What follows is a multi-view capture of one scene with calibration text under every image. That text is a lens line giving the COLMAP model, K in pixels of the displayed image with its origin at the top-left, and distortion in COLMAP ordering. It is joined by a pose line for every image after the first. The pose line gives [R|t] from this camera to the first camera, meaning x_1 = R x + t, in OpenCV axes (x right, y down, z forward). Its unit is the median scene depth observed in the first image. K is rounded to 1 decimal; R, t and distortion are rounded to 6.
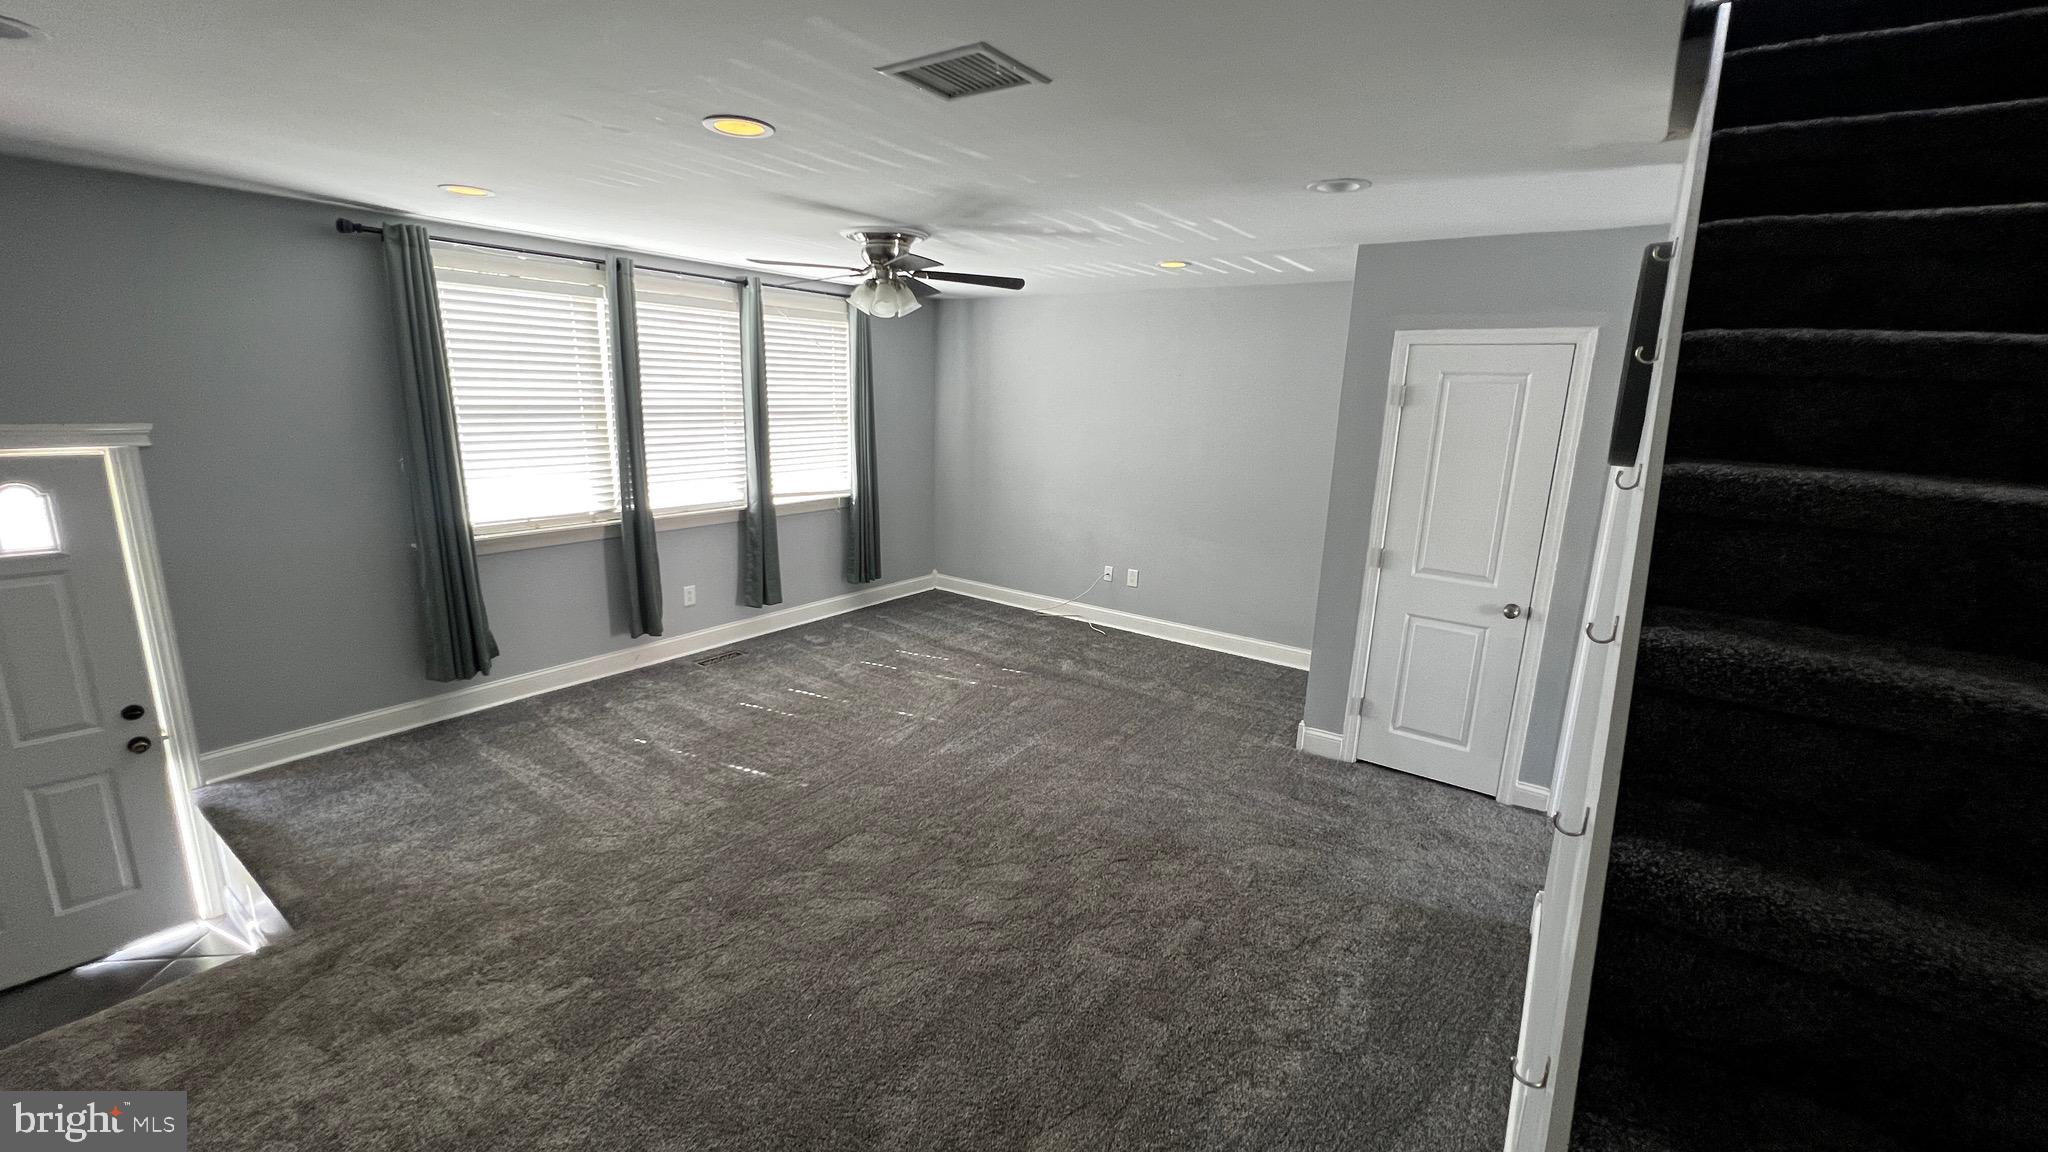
lens RADIAL K [[820.0, 0, 1014.2], [0, 820.0, 570.1], [0, 0, 1]] dist [0.000681, 0.000209]
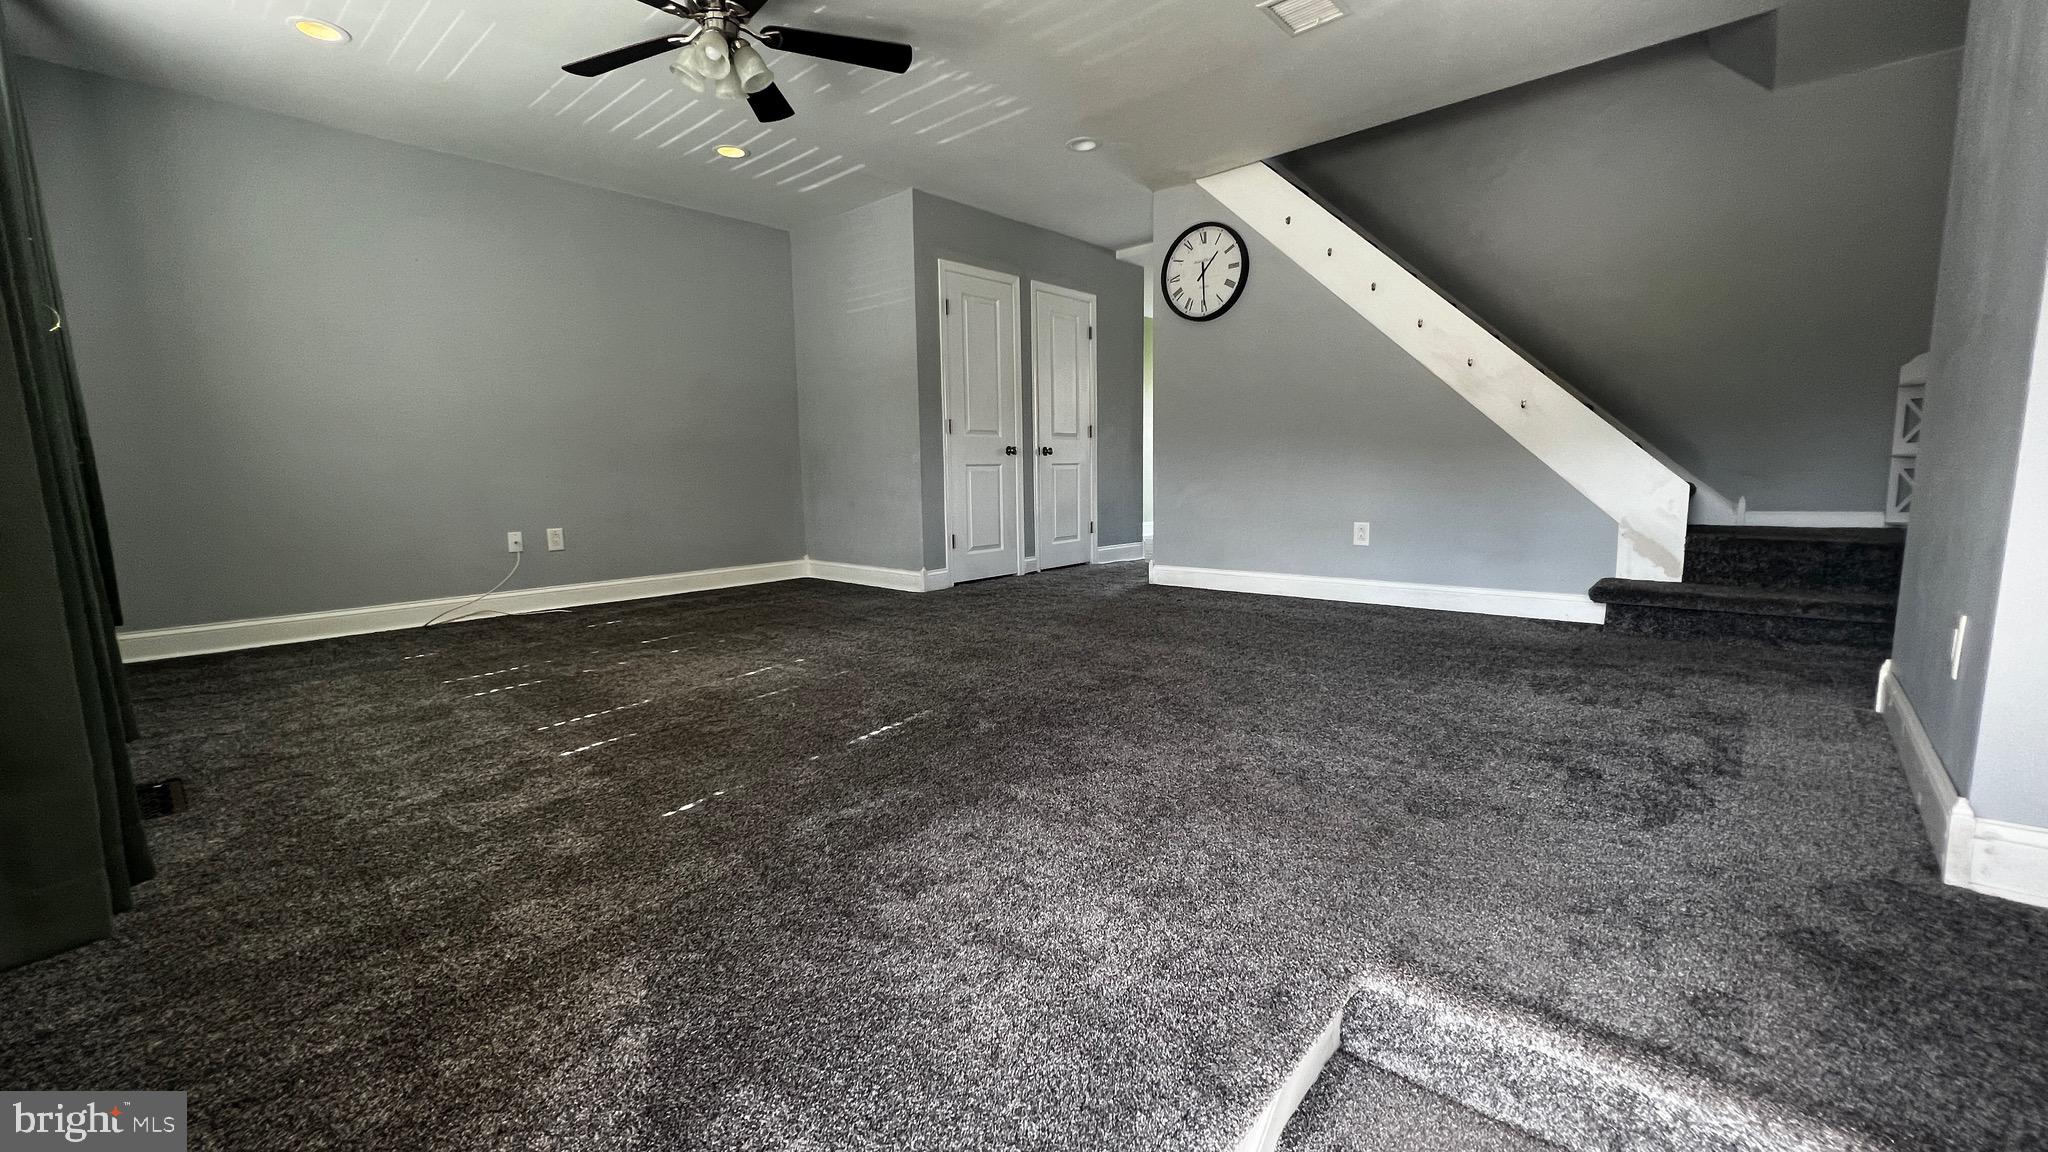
lens RADIAL K [[820.0, 0, 1014.2], [0, 820.0, 570.1], [0, 0, 1]] dist [0.000681, 0.000209]
pose [[0.114380, -0.154856, 0.981293, -0.942940], [0.239942, 0.962838, 0.123976, 0.074853], [-0.964025, 0.221273, 0.147286, 0.768453]]
